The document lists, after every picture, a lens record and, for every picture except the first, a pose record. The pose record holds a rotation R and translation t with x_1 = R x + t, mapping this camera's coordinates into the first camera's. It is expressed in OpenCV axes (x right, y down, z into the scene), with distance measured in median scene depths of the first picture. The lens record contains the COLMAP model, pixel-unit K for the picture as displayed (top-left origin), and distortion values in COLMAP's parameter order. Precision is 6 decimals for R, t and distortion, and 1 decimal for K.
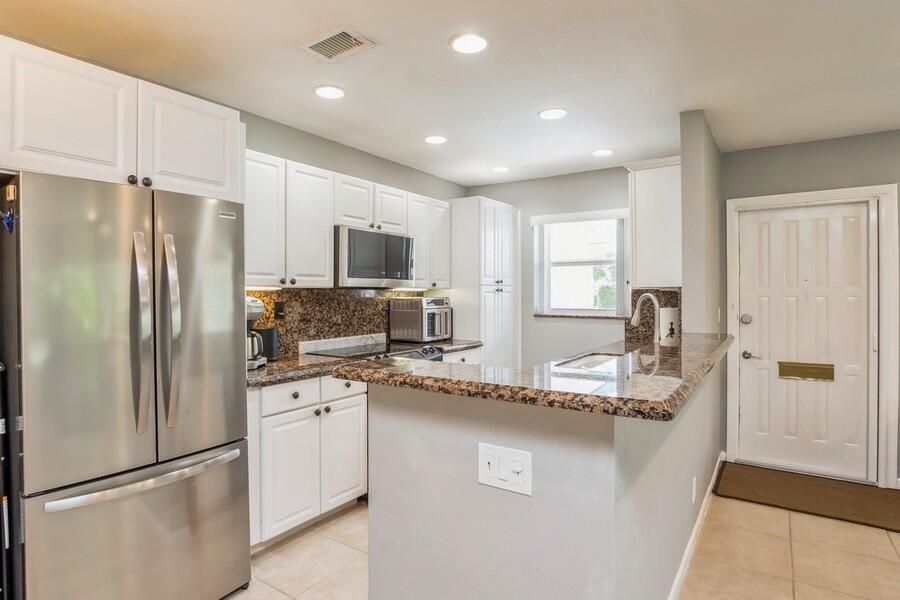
lens RADIAL K [[489.9, 0, 451.2], [0, 489.9, 293.9], [0, 0, 1]] dist [-0.026653, -0.001144]
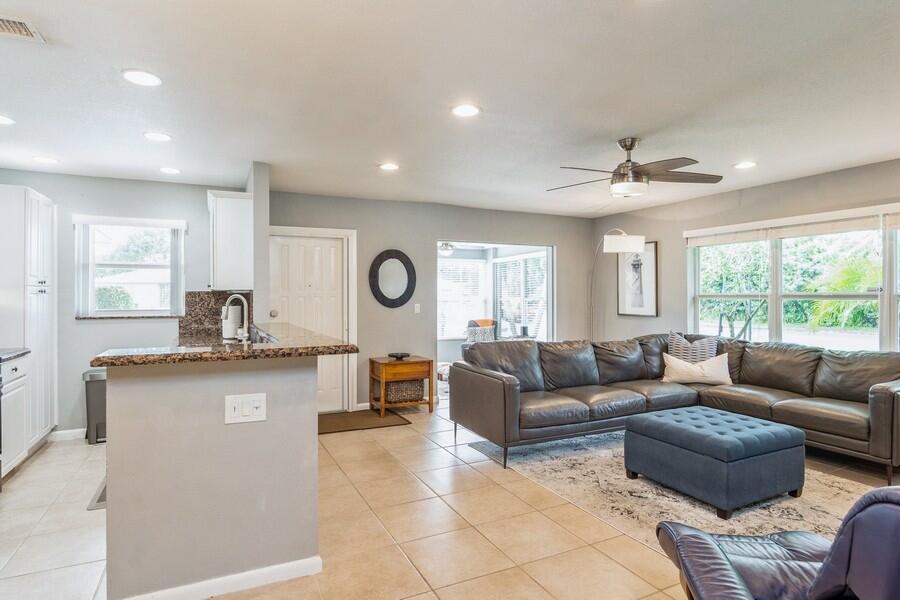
lens RADIAL K [[489.9, 0, 448.9], [0, 489.9, 296.8], [0, 0, 1]] dist [-0.026653, -0.001144]
pose [[0.490131, -0.001341, 0.871648, -0.413609], [0.001955, 0.999998, 0.000439, 0.004969], [-0.871647, 0.001489, 0.490132, -0.135247]]
